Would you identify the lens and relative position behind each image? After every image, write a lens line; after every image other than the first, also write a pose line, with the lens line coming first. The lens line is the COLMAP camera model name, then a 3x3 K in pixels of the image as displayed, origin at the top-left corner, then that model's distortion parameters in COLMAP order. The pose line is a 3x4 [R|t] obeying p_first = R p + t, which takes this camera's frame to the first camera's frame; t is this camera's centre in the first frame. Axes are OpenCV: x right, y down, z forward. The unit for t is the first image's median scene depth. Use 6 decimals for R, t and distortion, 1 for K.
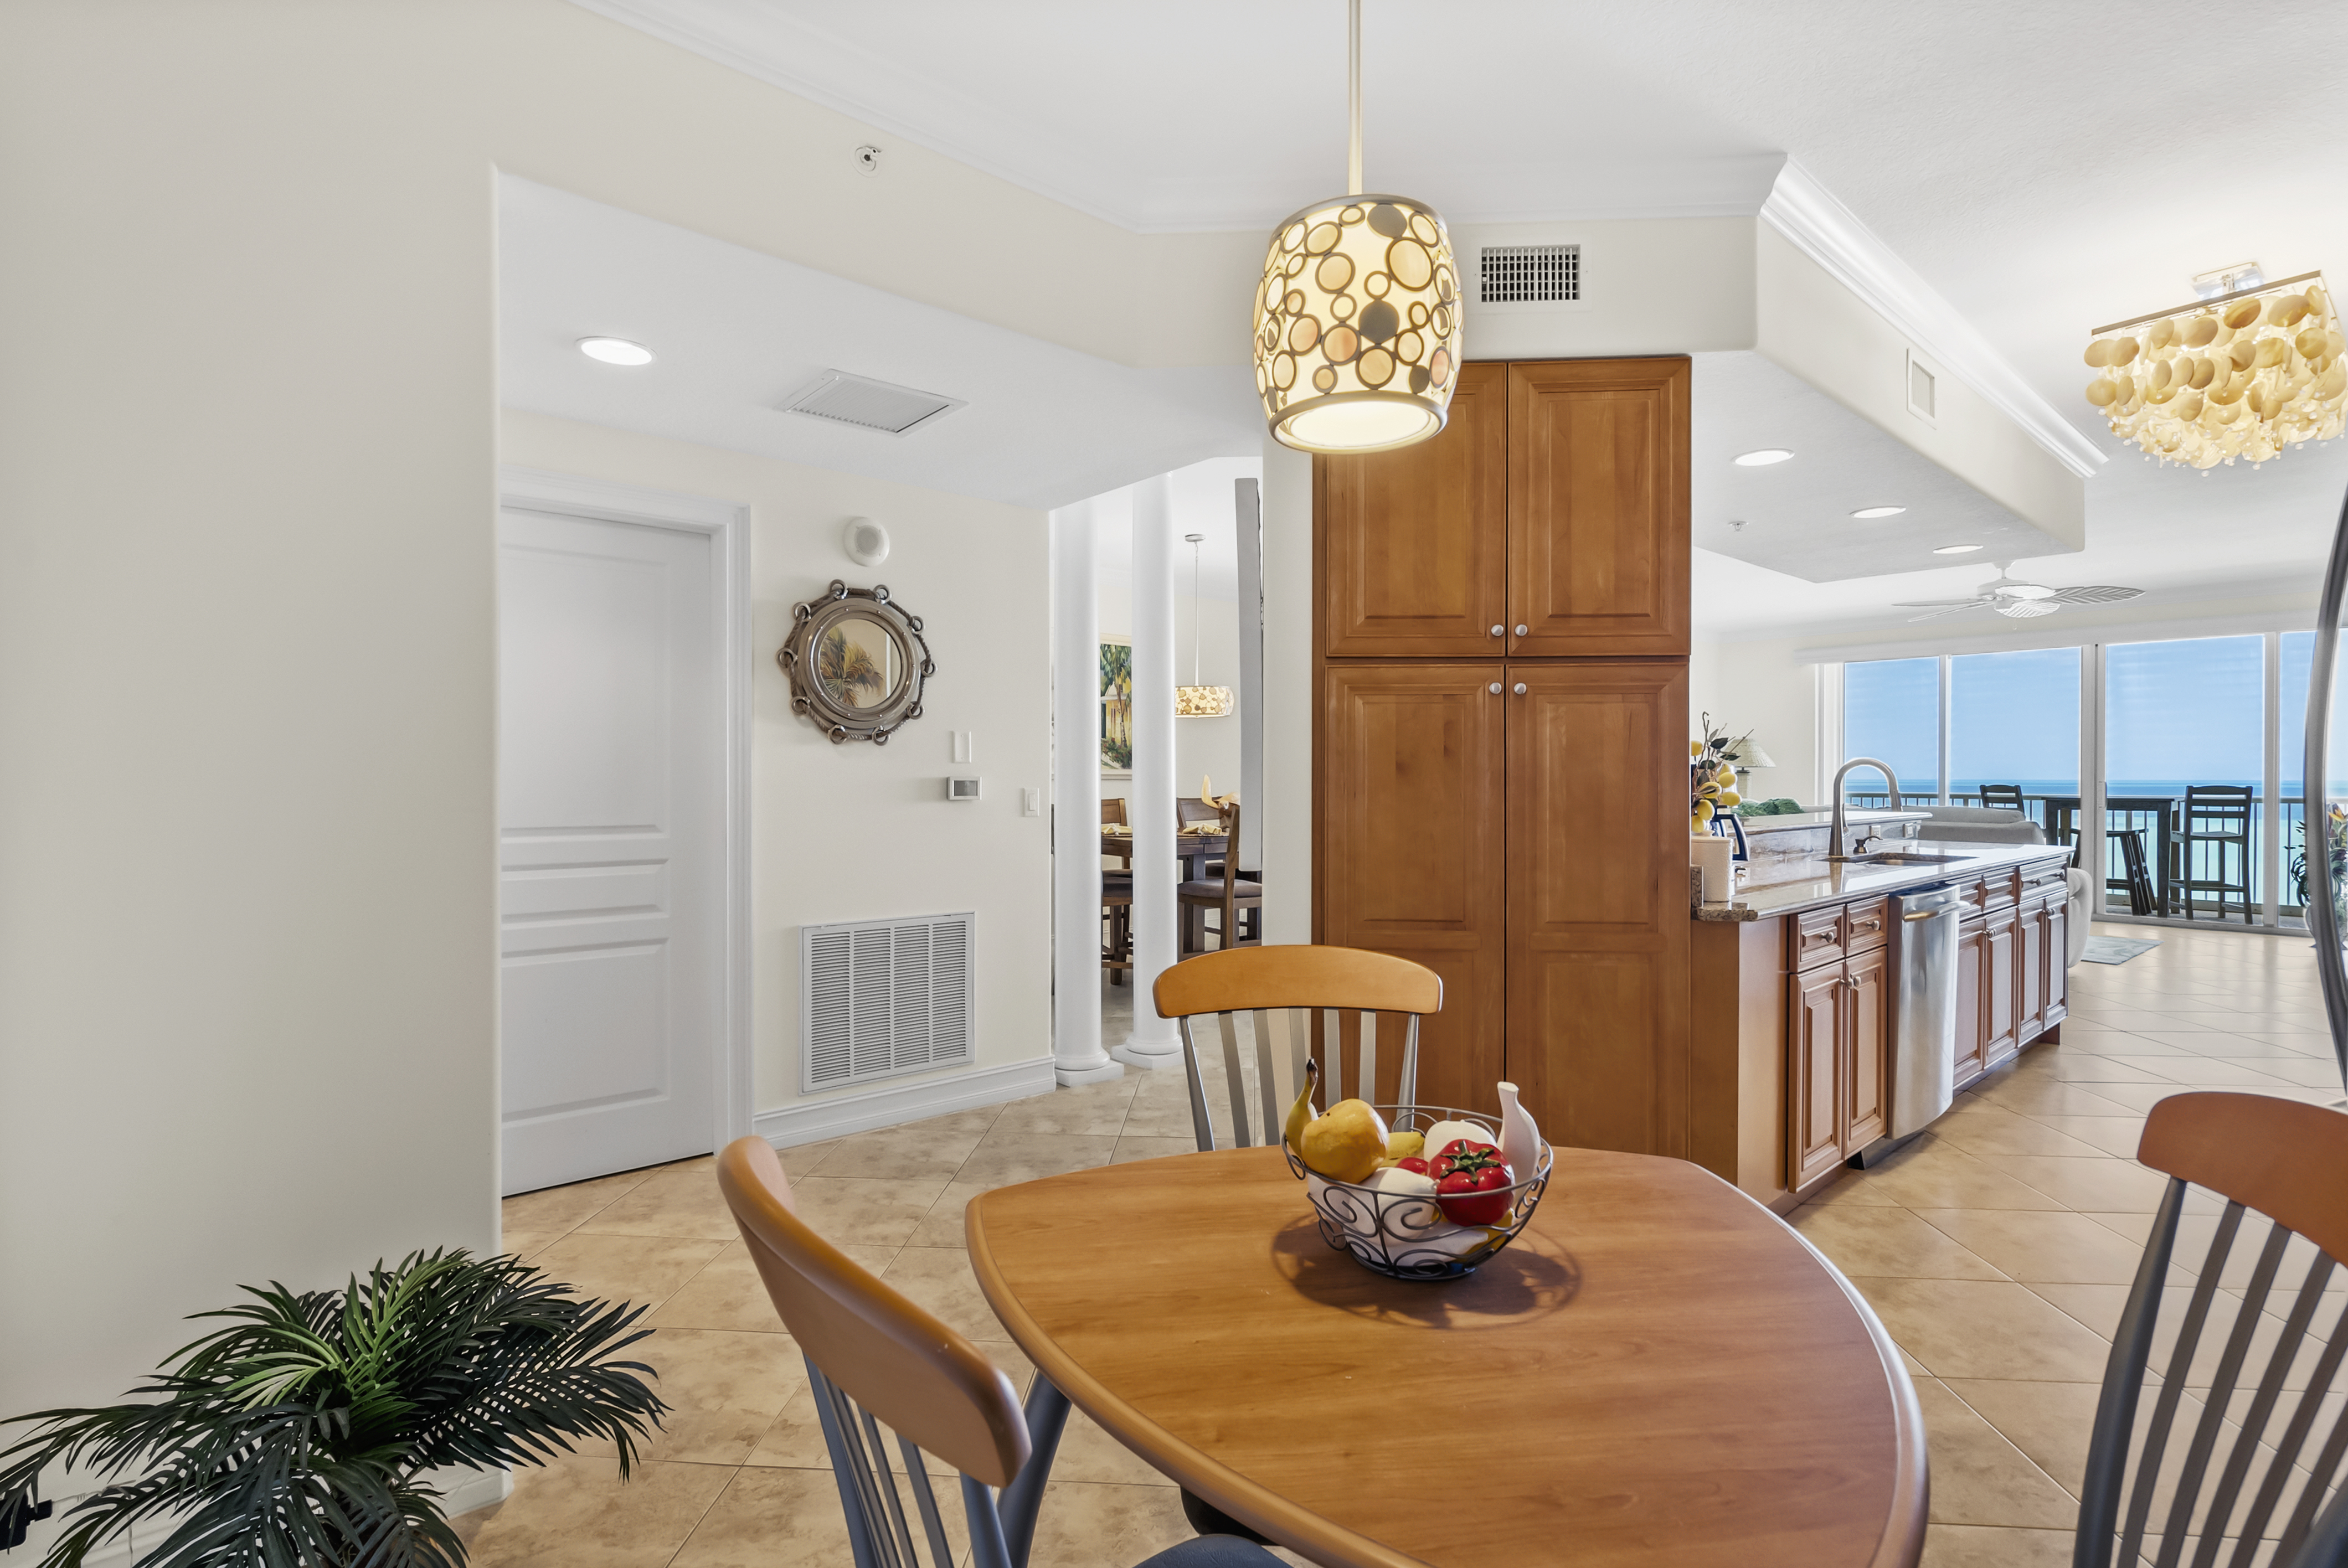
lens RADIAL K [[1085.6, 0, 1173.3], [0, 1085.6, 779.1], [0, 0, 1]] dist [-0.012837, -0.000430]
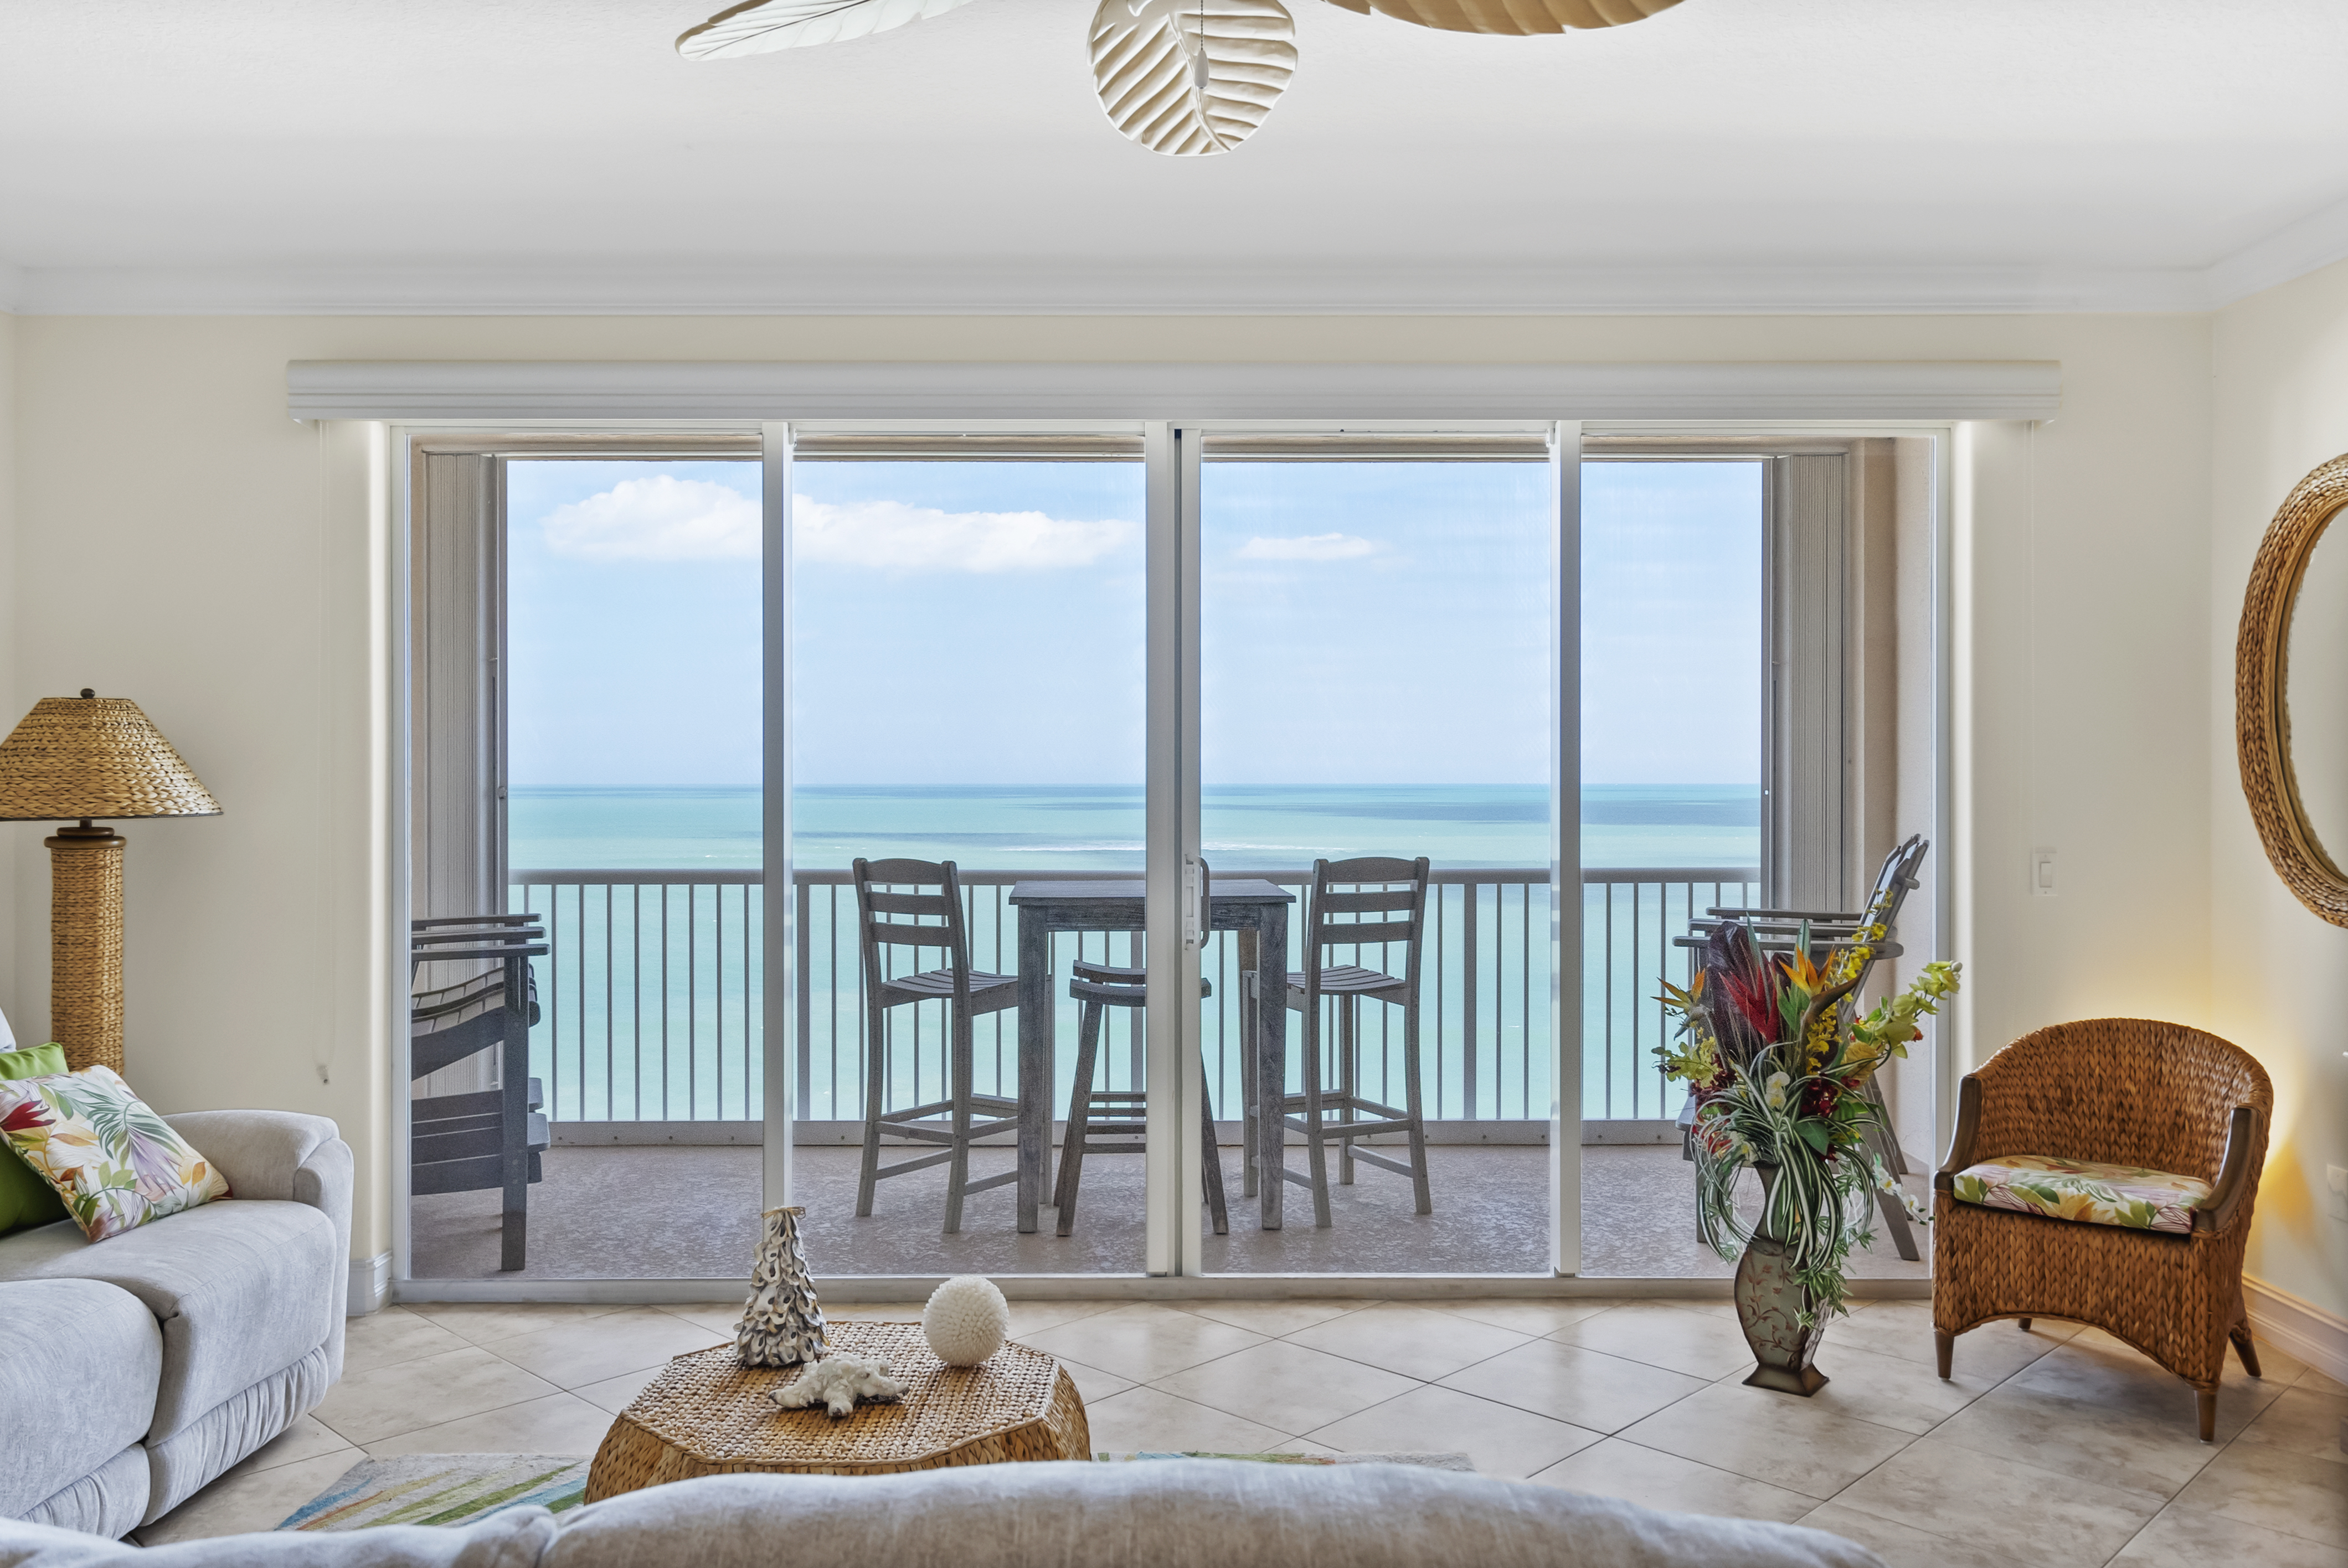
lens RADIAL K [[1806.8, 0, 1166.2], [0, 1806.8, 774.8], [0, 0, 1]] dist [0.012240, 0.005964]
pose [[0.635658, 0.002065, 0.771968, 0.424120], [0.002931, 0.999983, -0.005089, -0.020288], [-0.771965, 0.005497, 0.635641, 0.639415]]
